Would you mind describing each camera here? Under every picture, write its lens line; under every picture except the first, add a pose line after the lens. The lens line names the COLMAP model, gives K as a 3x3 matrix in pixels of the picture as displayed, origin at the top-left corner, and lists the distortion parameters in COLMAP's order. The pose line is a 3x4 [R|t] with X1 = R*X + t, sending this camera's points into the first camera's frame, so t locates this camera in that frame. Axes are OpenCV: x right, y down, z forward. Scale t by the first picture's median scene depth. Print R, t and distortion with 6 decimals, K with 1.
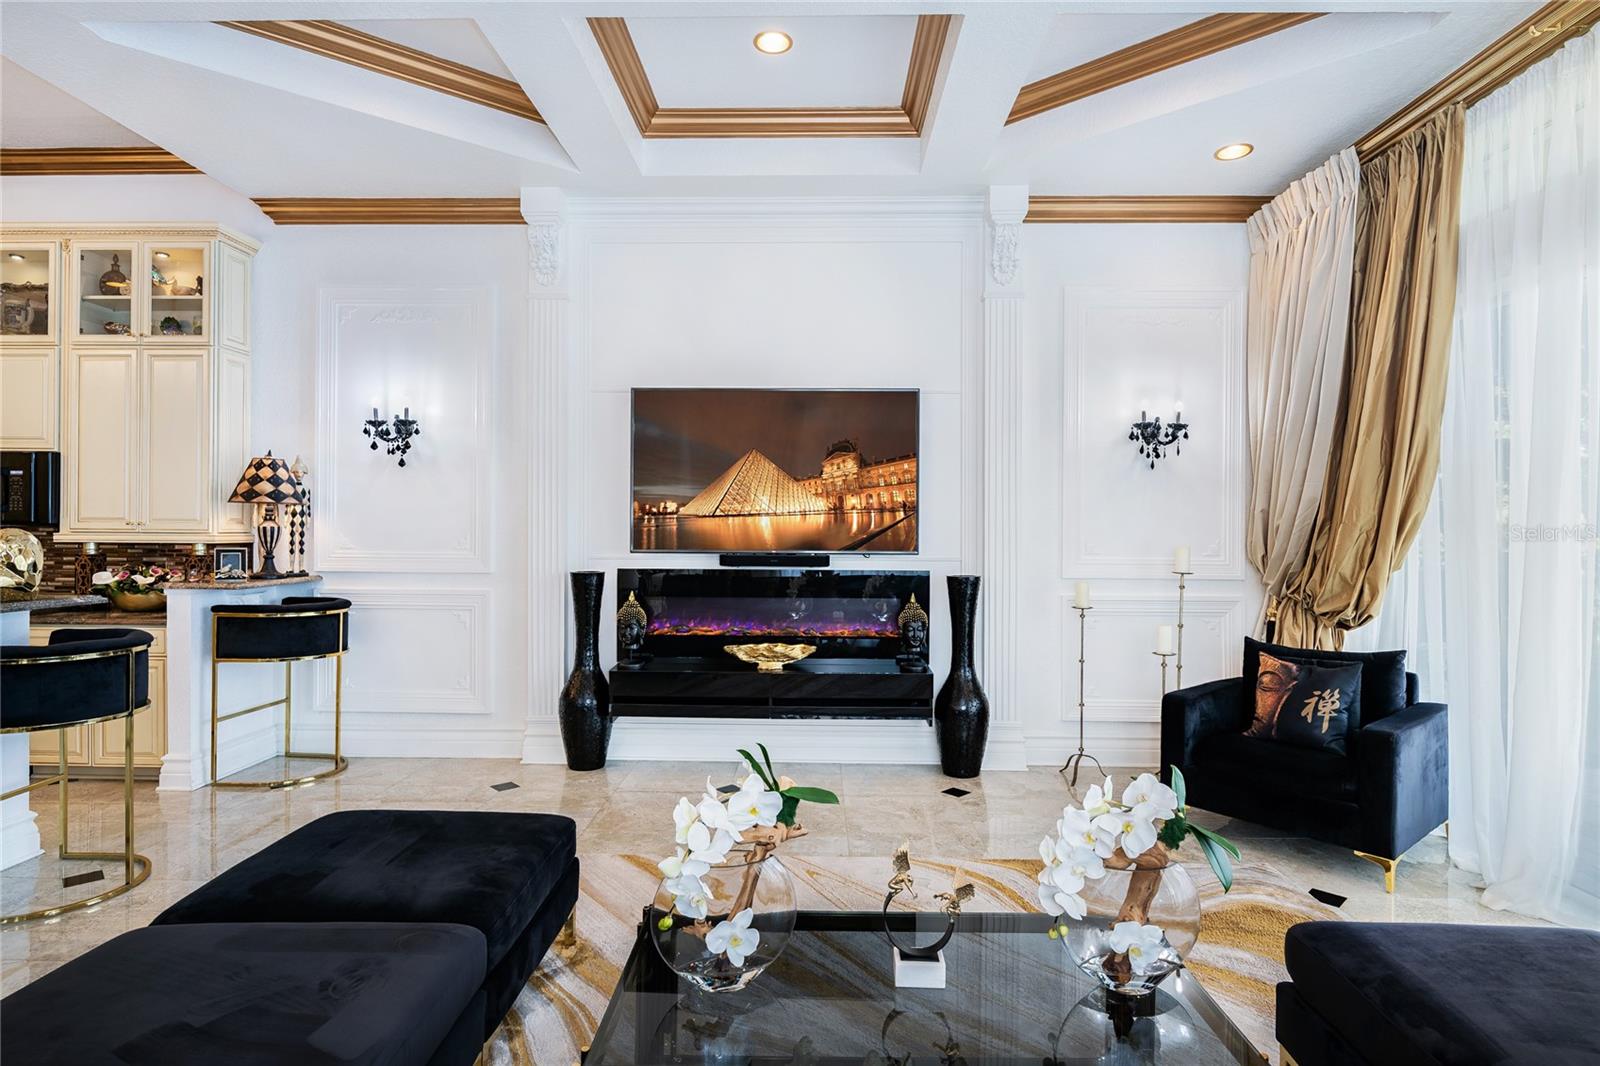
lens RADIAL K [[831.0, 0, 814.3], [0, 831.0, 516.5], [0, 0, 1]] dist [-0.001749, 0.000609]
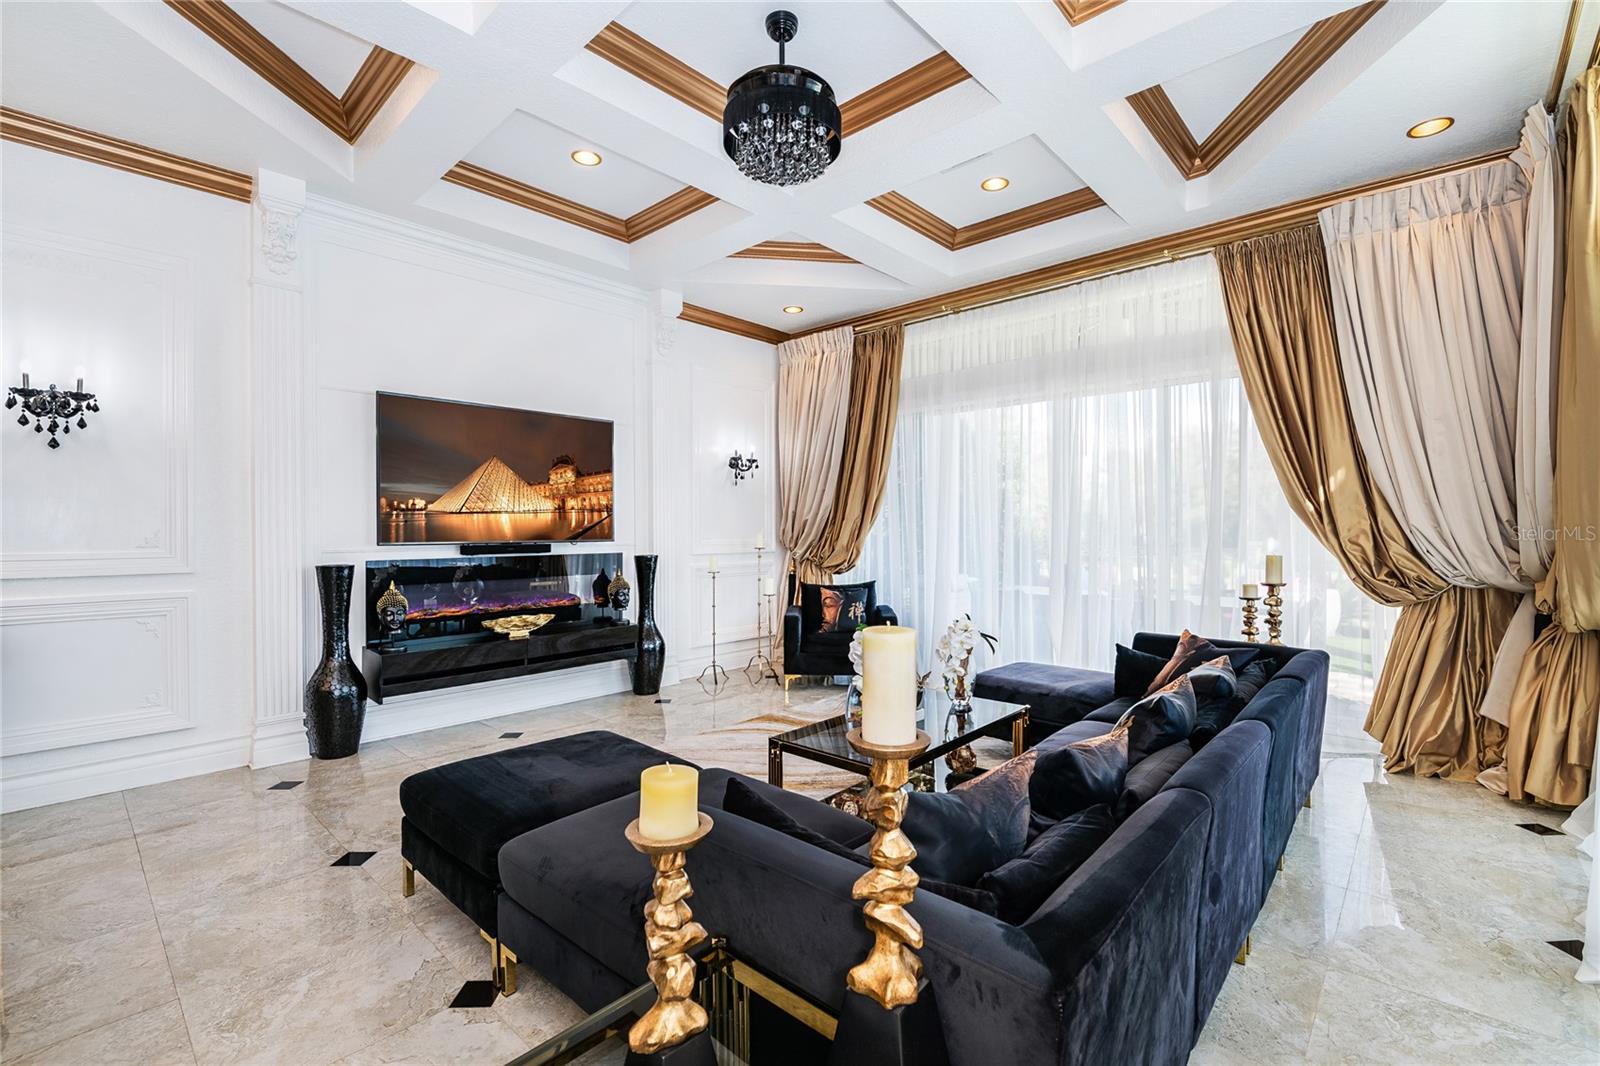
lens RADIAL K [[694.2, 0, 807.5], [0, 694.2, 525.3], [0, 0, 1]] dist [-0.004001, -0.004961]
pose [[0.656705, -0.004240, 0.754135, -0.536420], [-0.002701, 0.999965, 0.007974, 0.008342], [-0.754143, -0.007274, 0.656670, -0.000709]]
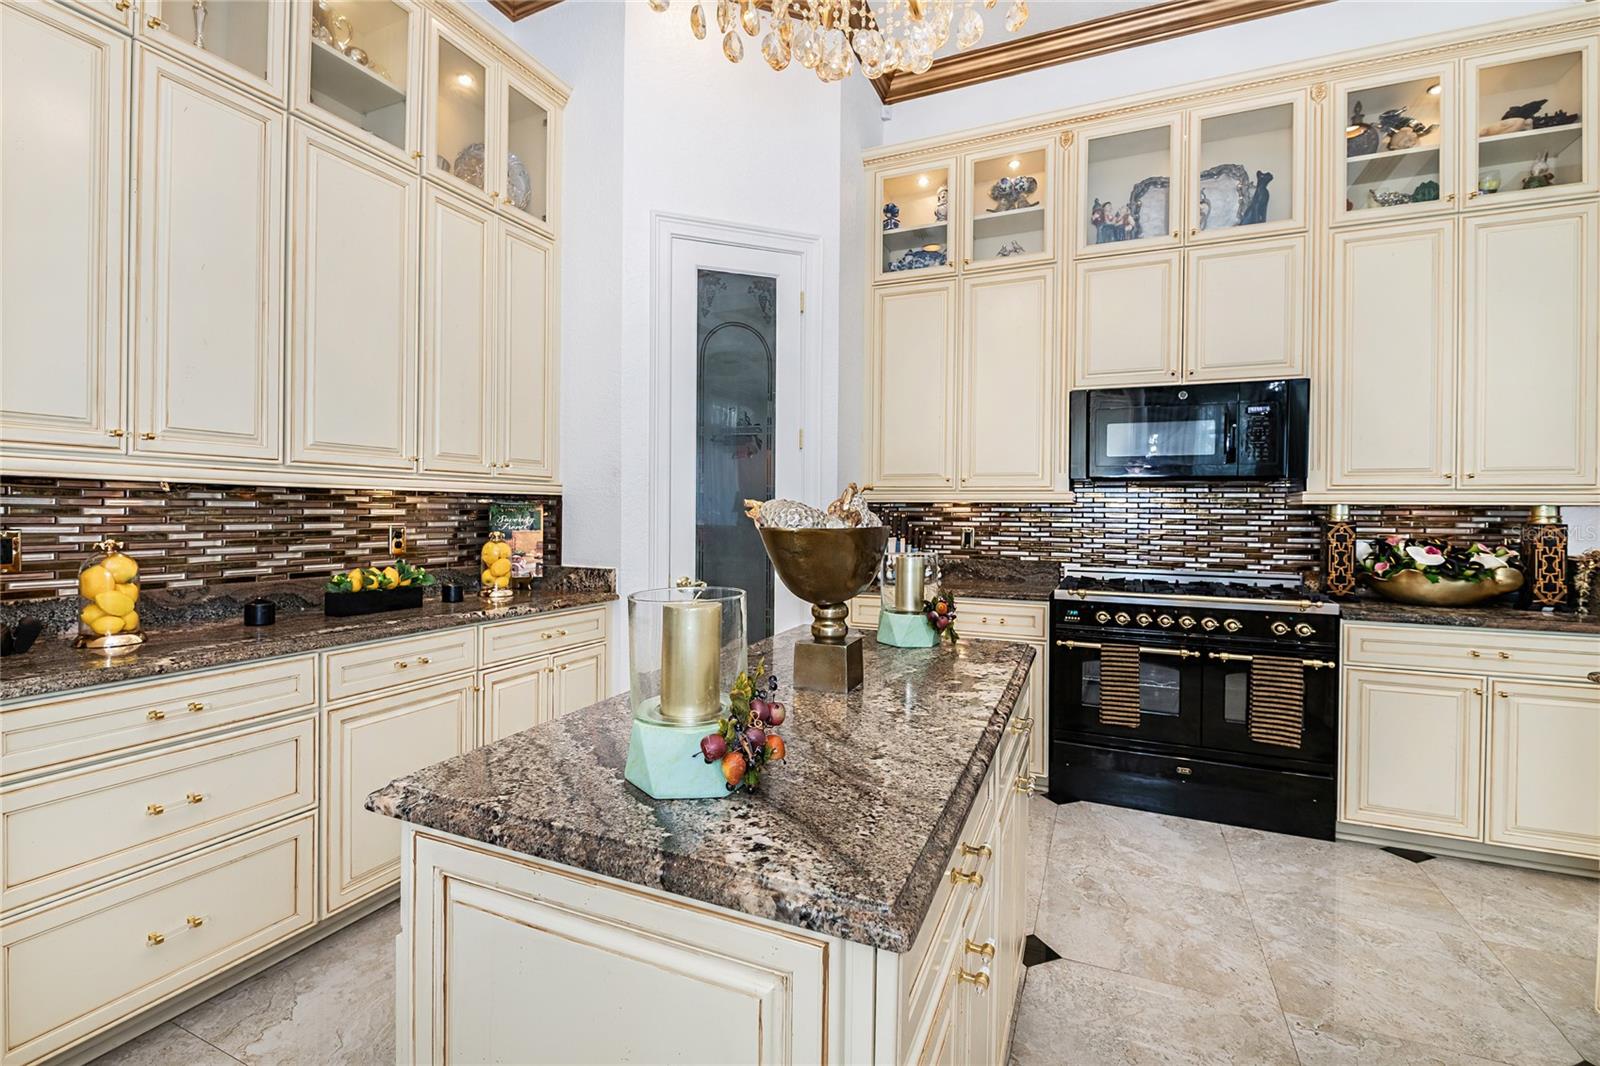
lens RADIAL K [[710.7, 0, 781.4], [0, 710.7, 515.0], [0, 0, 1]] dist [-0.006643, -0.002960]
pose [[0.915414, 0.003934, -0.402495, -1.066727], [-0.001139, 0.999974, 0.007183, 0.036196], [0.402513, -0.006117, 0.915394, 0.248397]]
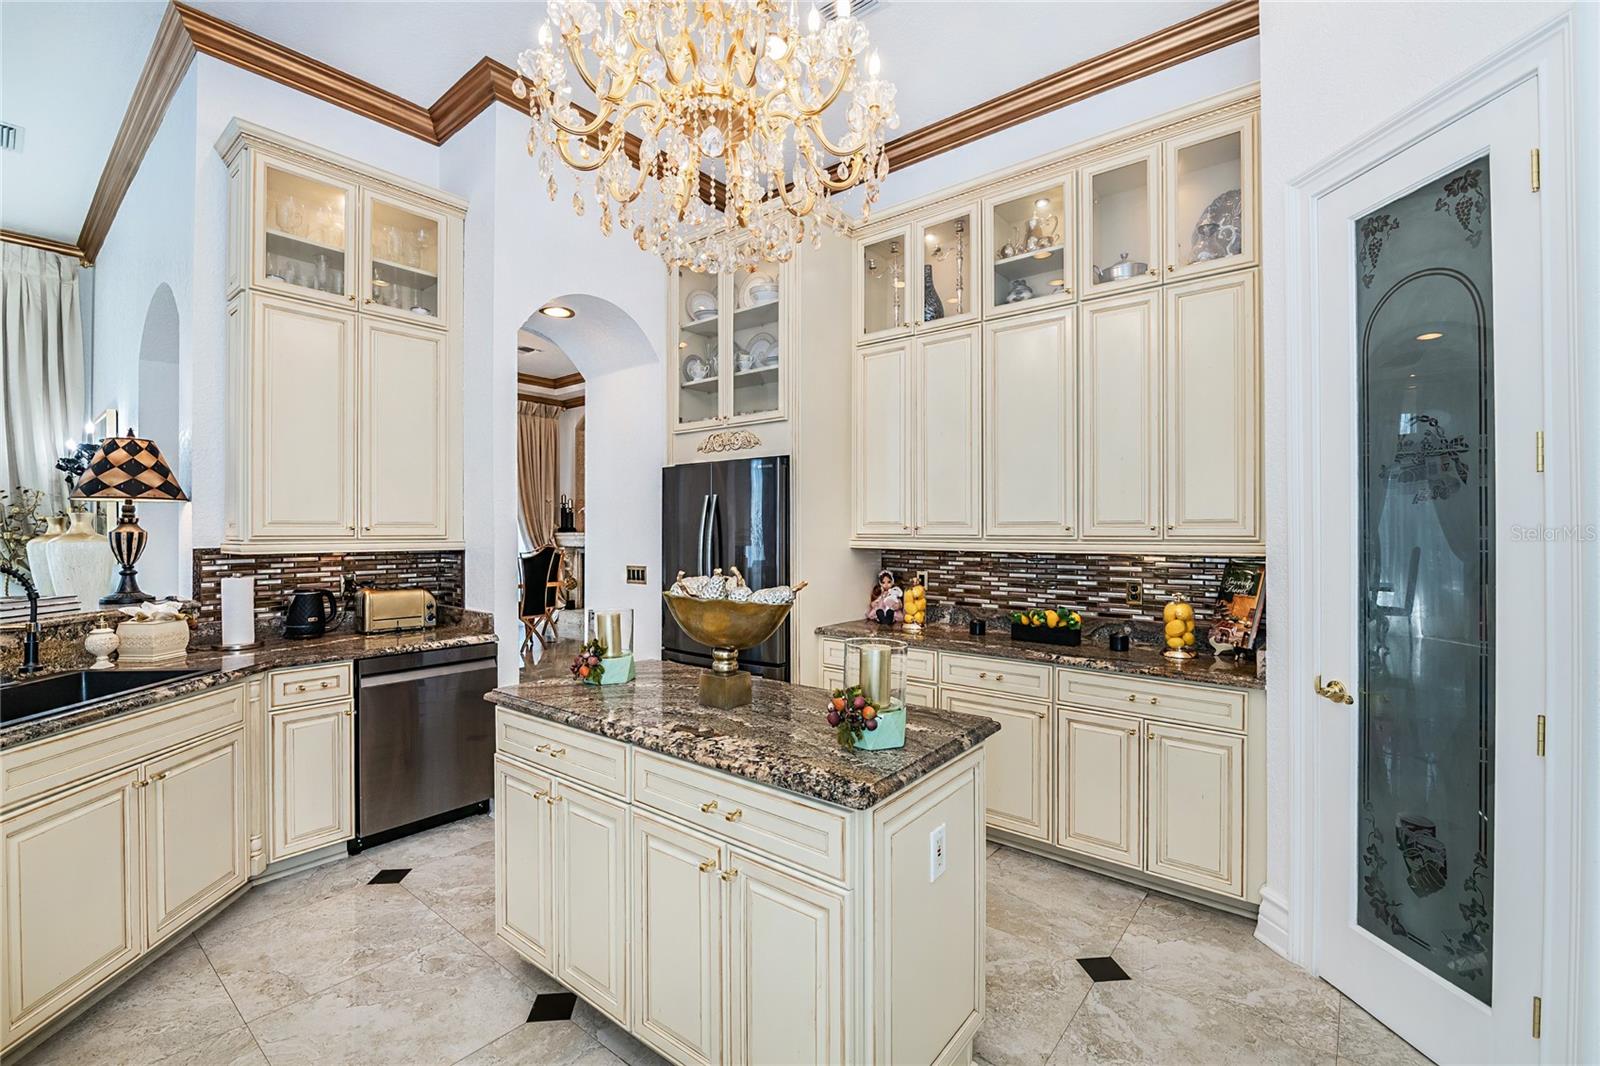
lens RADIAL K [[694.2, 0, 800.2], [0, 694.2, 529.8], [0, 0, 1]] dist [-0.004001, -0.004961]
pose [[-0.619885, -0.007684, -0.784655, -0.860877], [-0.000571, 0.999956, -0.009342, 0.006623], [0.784693, -0.005343, -0.619862, 0.815975]]
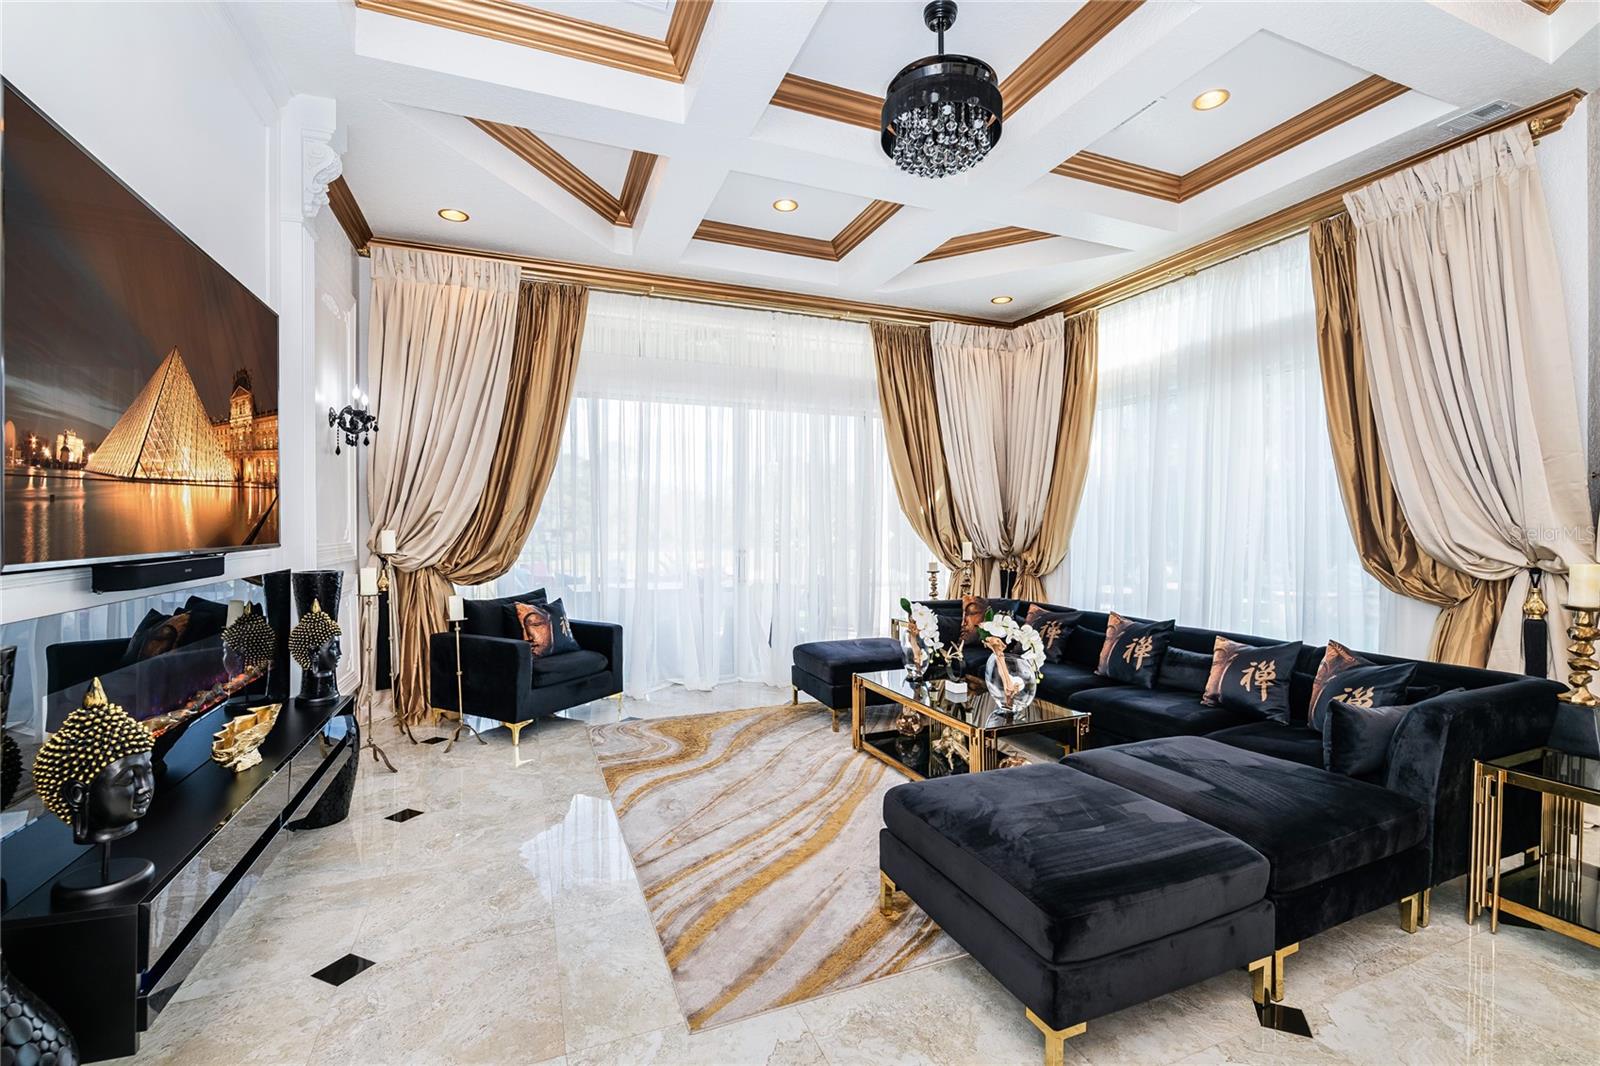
lens RADIAL K [[694.2, 0, 794.9], [0, 694.2, 527.7], [0, 0, 1]] dist [-0.004001, -0.004961]
pose [[-0.394794, -0.006299, 0.918748, -0.599160], [-0.009738, 0.999949, 0.002671, 0.020757], [-0.918718, -0.007893, -0.394835, 0.829054]]
